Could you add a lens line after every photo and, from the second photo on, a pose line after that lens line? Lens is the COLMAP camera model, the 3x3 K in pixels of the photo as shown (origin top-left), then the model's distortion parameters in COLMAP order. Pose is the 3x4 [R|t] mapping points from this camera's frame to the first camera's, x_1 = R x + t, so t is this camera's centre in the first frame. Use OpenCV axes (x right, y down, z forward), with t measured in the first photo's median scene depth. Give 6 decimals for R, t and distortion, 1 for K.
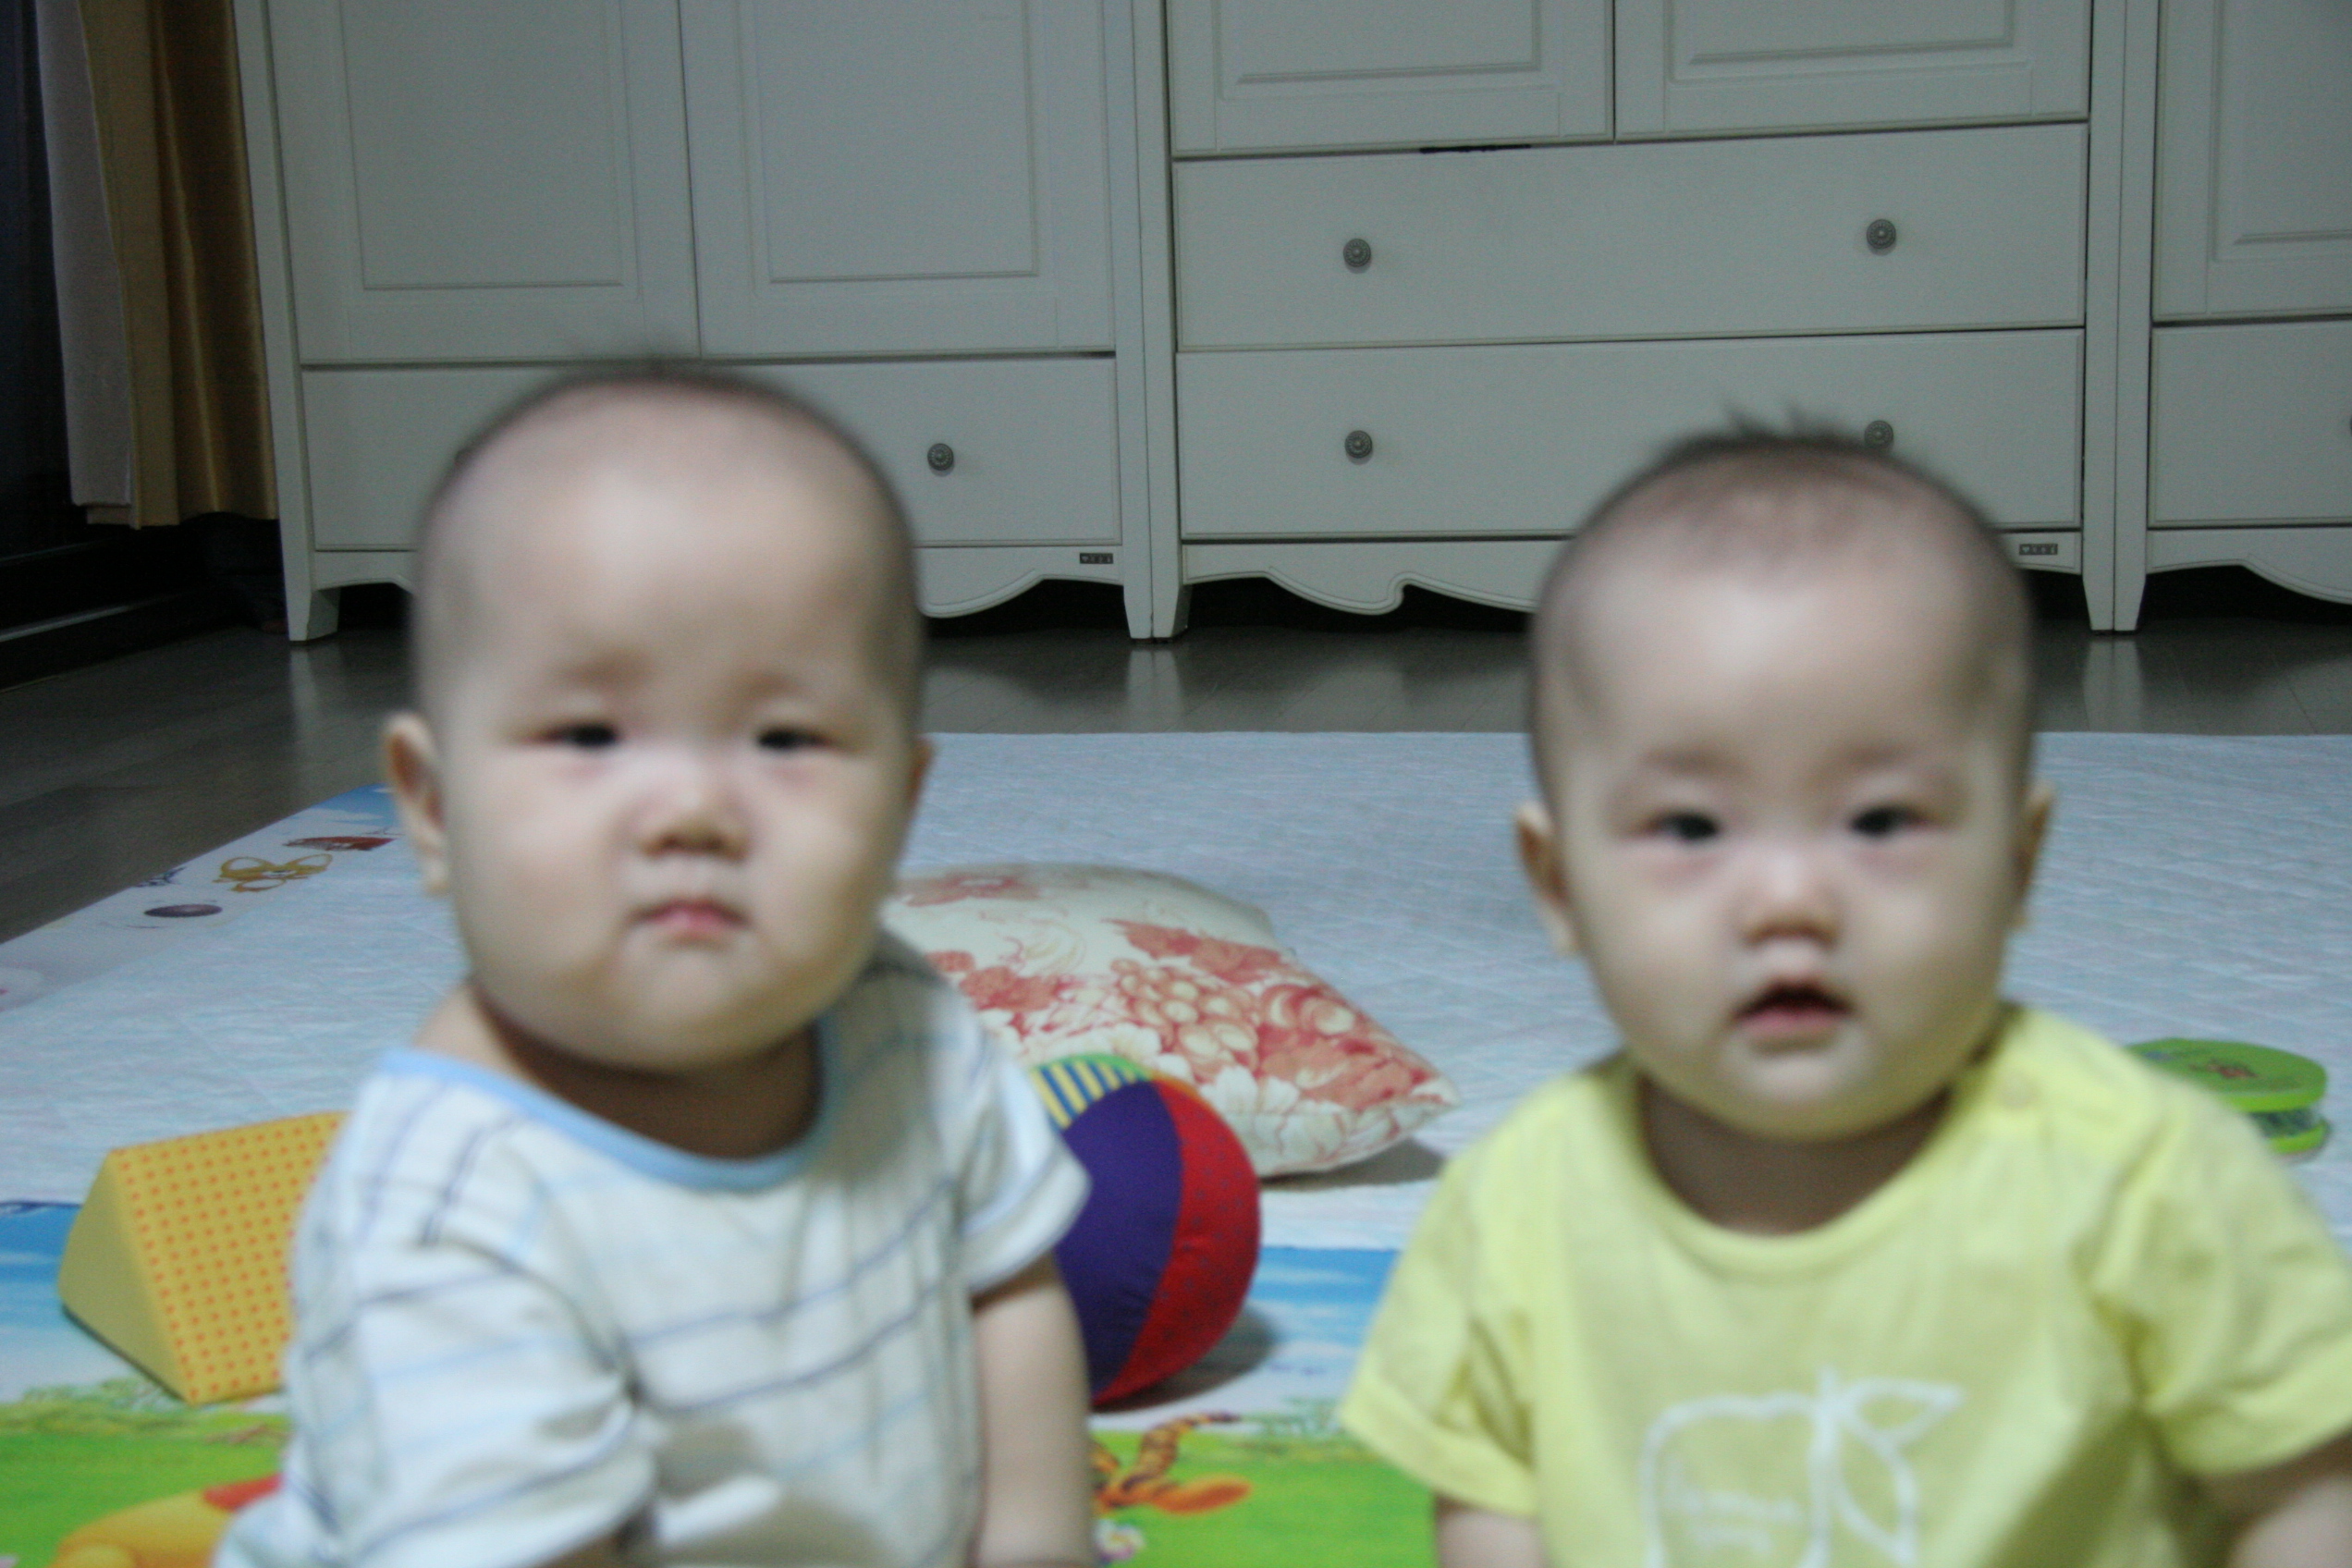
lens RADIAL K [[3786.0, 0, 1163.0], [0, 3786.0, 857.8], [0, 0, 1]] dist [0.175536, 0.000000]
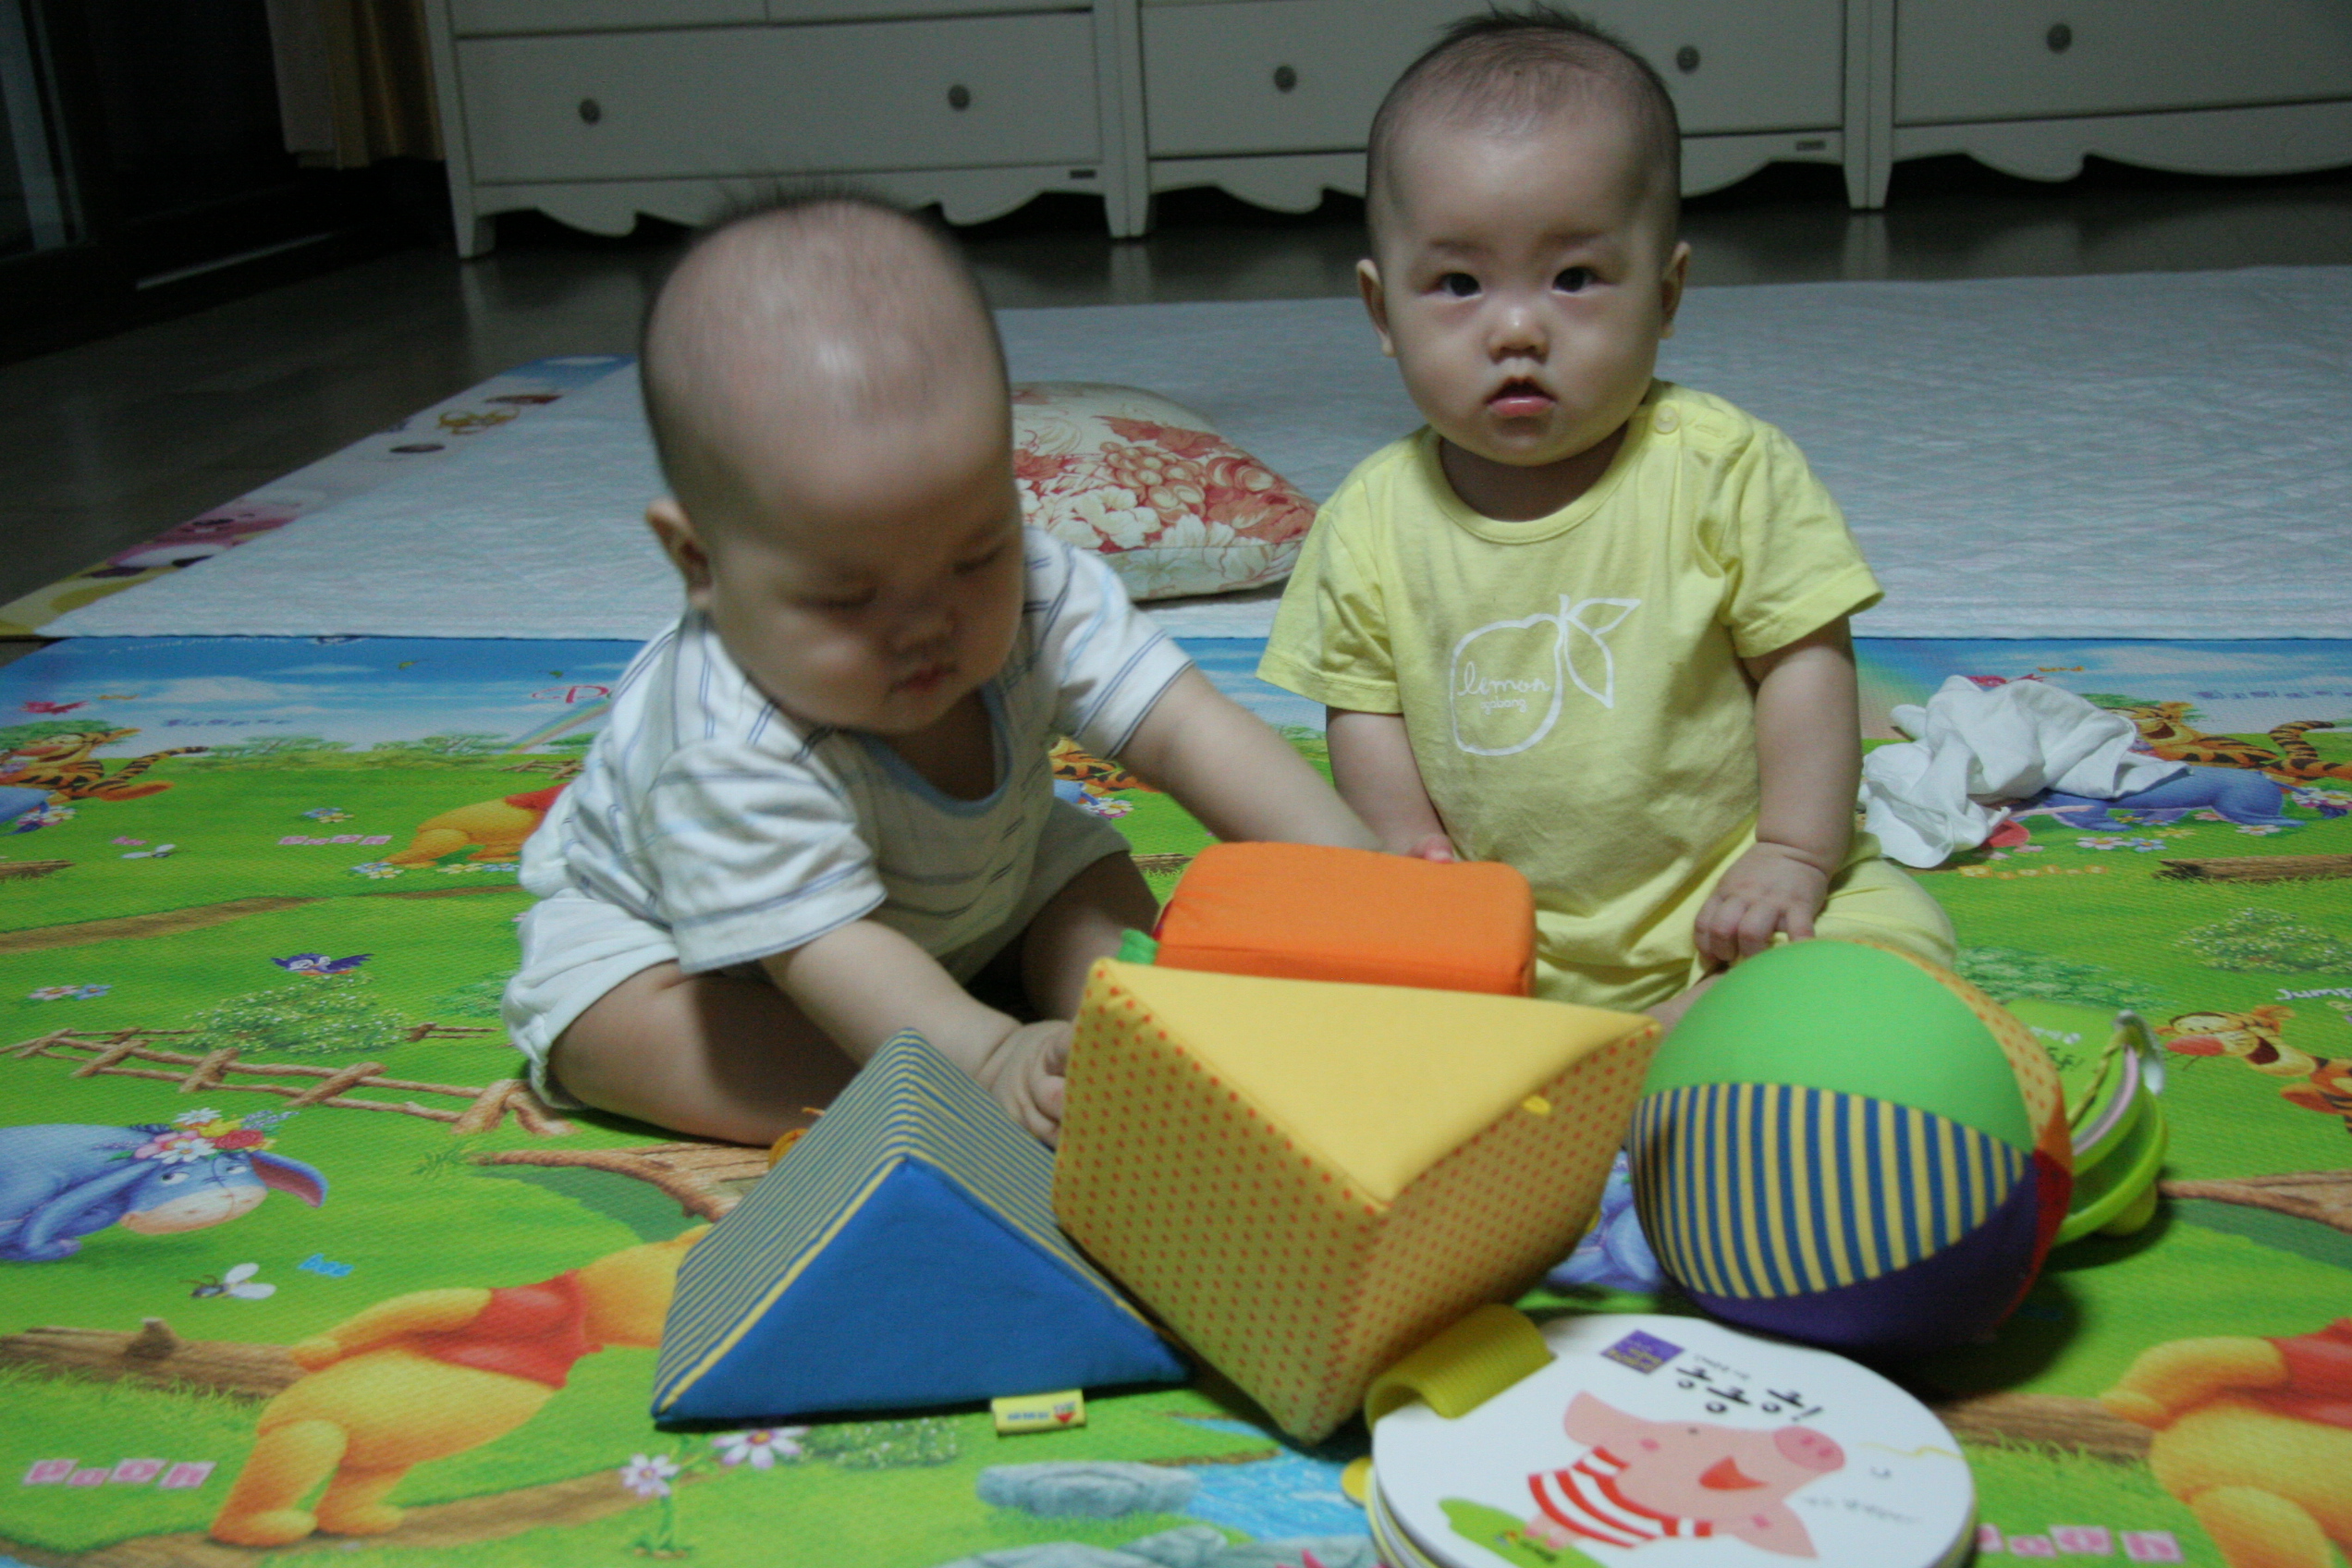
lens RADIAL K [[3129.7, 0, 1164.9], [0, 3129.7, 861.8], [0, 0, 1]] dist [0.092479, 0.000000]
pose [[0.999605, -0.028076, 0.001495, 0.004290], [0.027644, 0.991143, 0.129890, 0.030672], [-0.005129, -0.129798, 0.991527, -0.181969]]
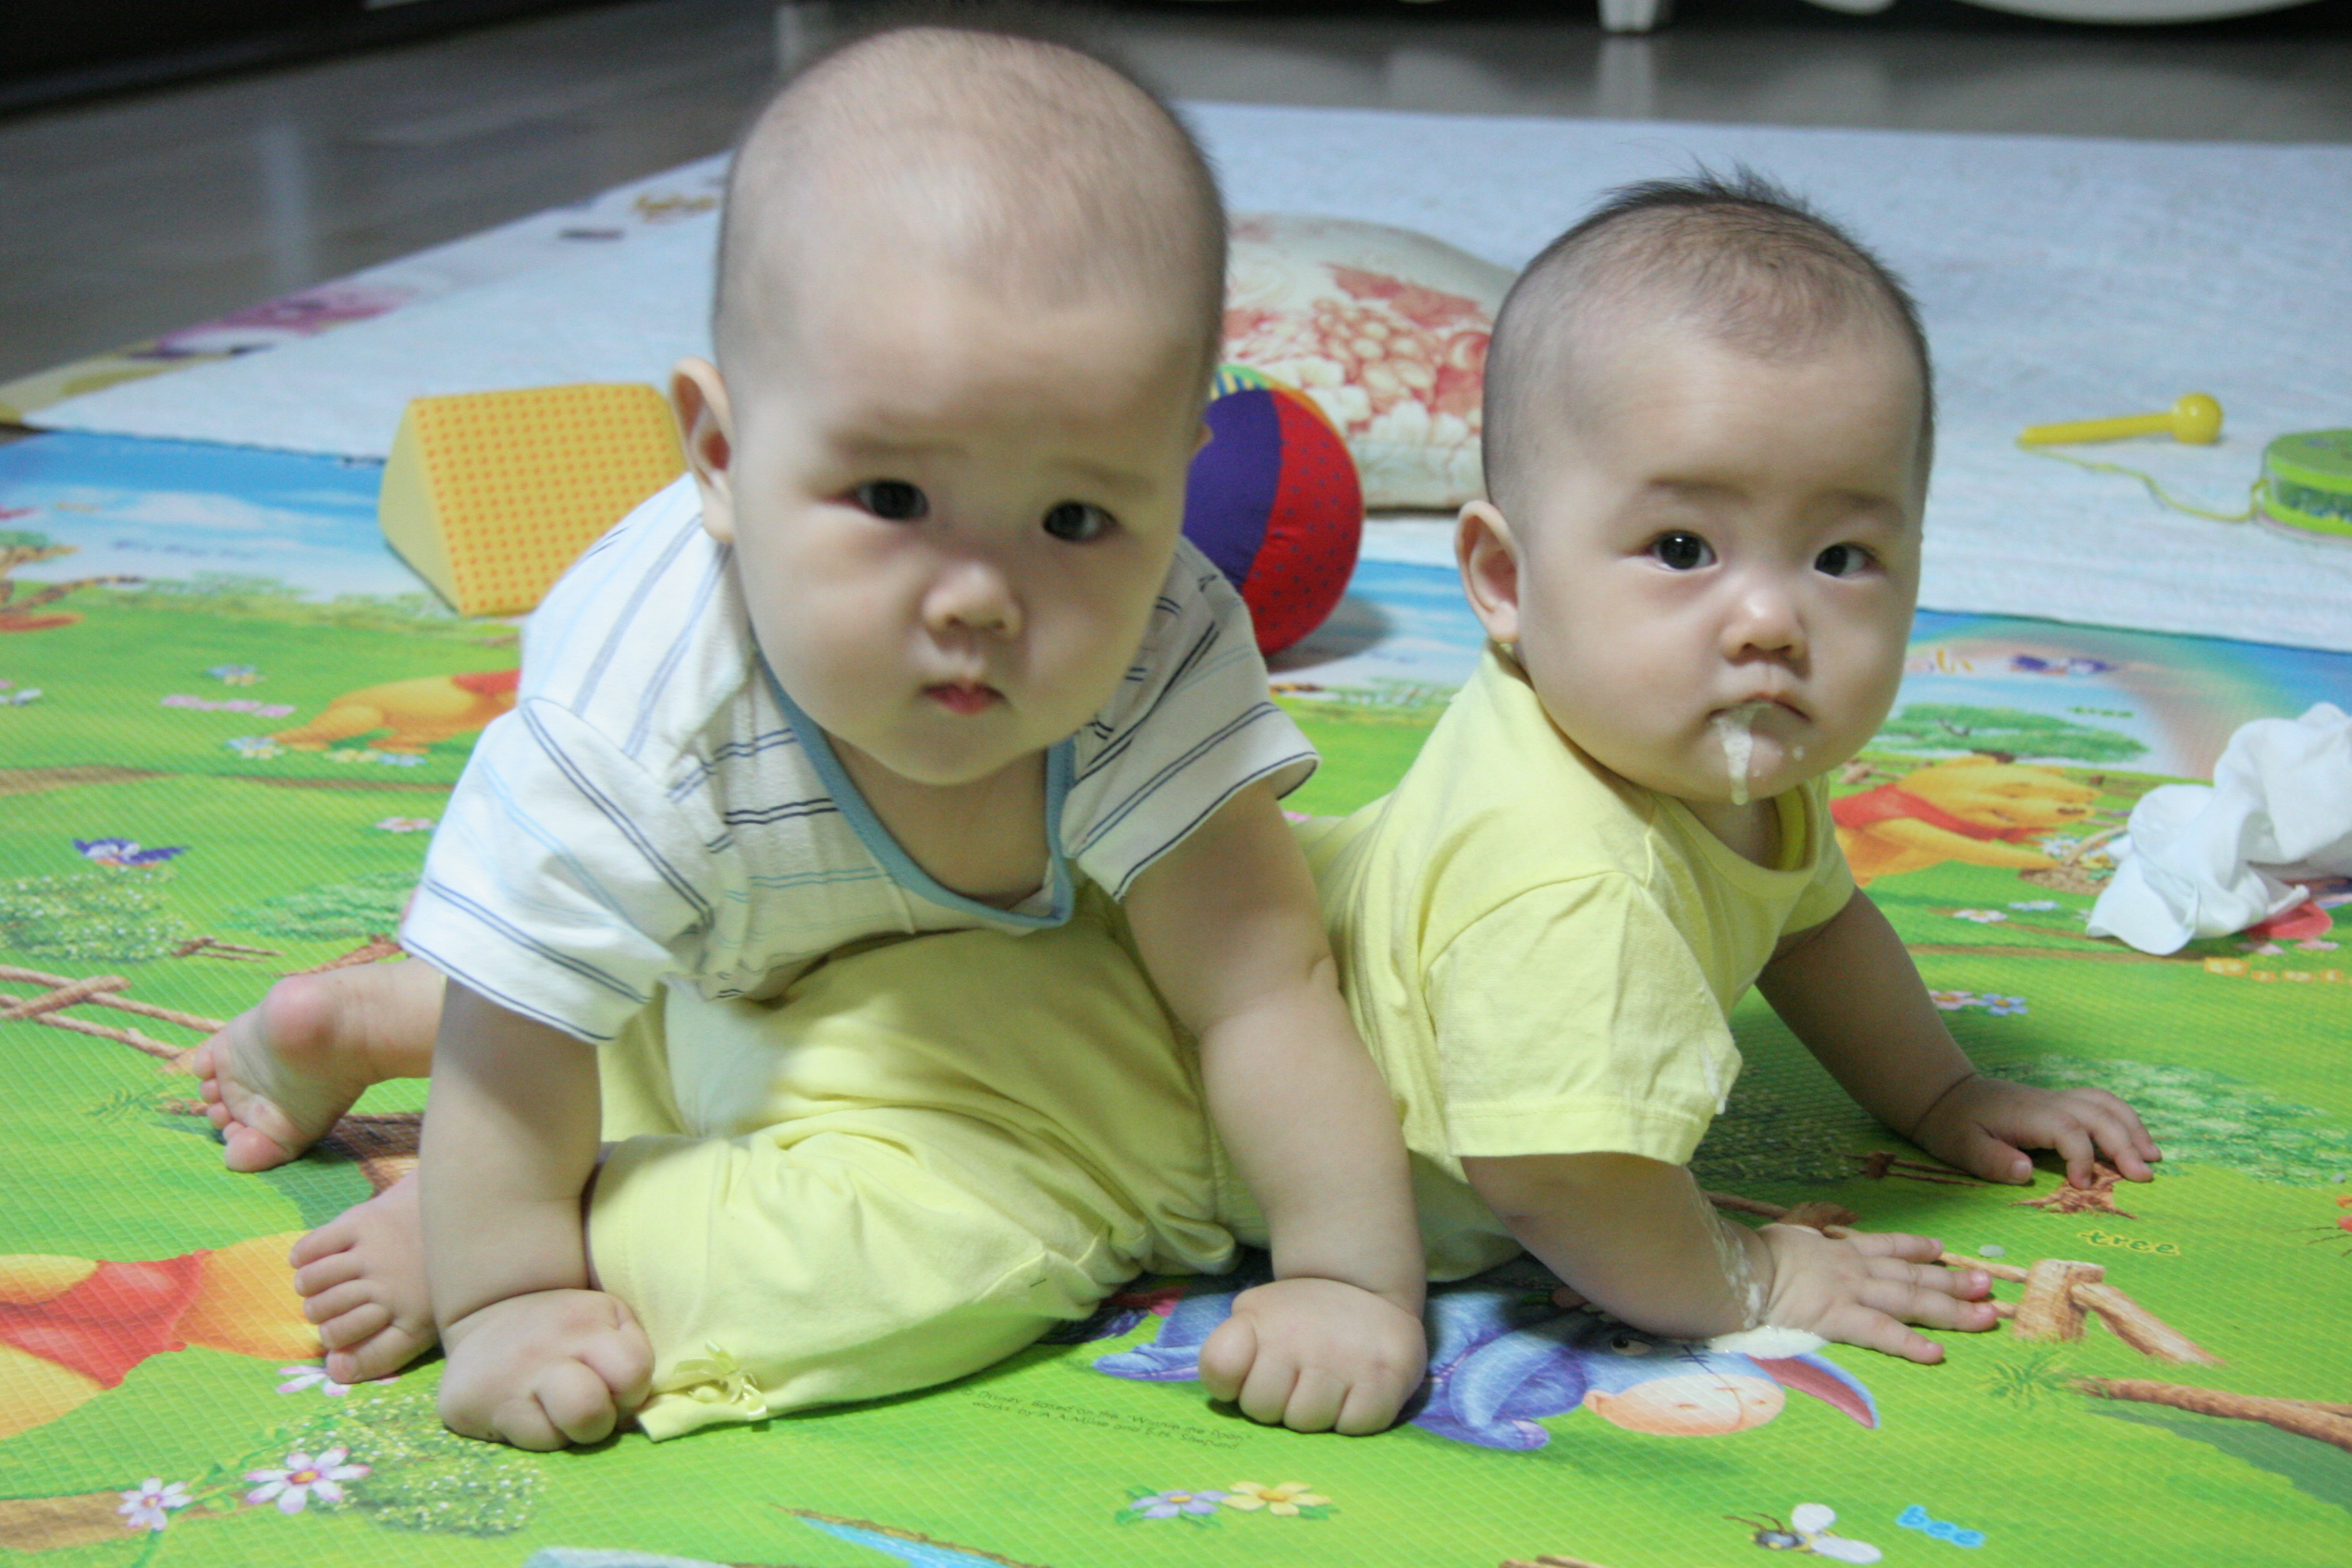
lens RADIAL K [[4161.1, 0, 1139.7], [0, 4161.1, 837.5], [0, 0, 1]] dist [0.217665, 0.000000]
pose [[0.982710, 0.078040, -0.167904, 0.152009], [-0.056054, 0.989674, 0.131921, 0.024855], [0.176465, -0.120229, 0.976937, -0.201971]]
